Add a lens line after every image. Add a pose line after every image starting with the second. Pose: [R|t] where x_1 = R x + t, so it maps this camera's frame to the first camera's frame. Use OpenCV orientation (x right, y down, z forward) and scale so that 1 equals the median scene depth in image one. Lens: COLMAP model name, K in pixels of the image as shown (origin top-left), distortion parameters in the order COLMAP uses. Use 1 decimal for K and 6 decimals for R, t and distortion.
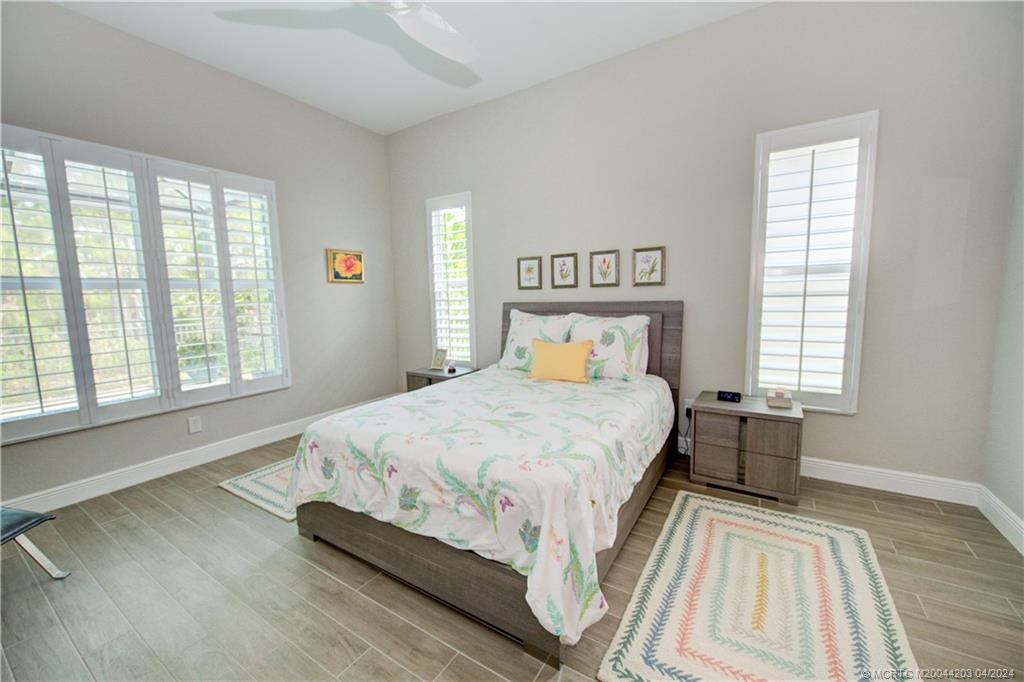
lens RADIAL K [[432.3, 0, 512.0], [0, 432.3, 341.0], [0, 0, 1]] dist [0.000468, -0.001474]
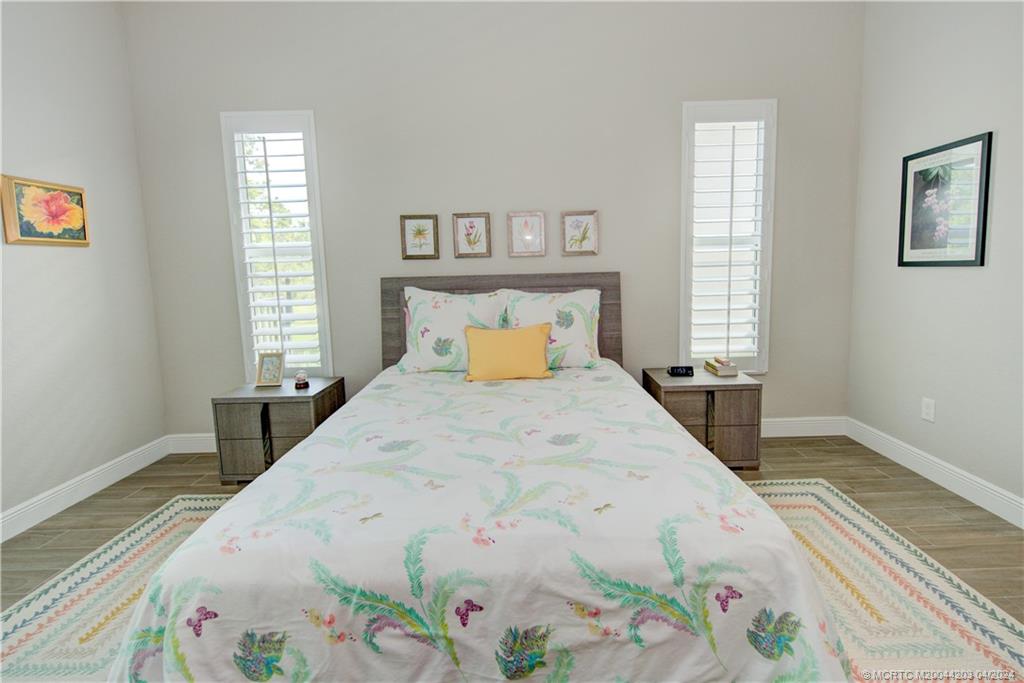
lens RADIAL K [[459.6, 0, 517.0], [0, 459.6, 310.9], [0, 0, 1]] dist [0.000212, -0.000964]
pose [[0.825564, -0.055405, 0.561582, -0.364137], [0.065935, 0.997823, 0.001515, -0.030786], [-0.560443, 0.035777, 0.827420, 0.367289]]
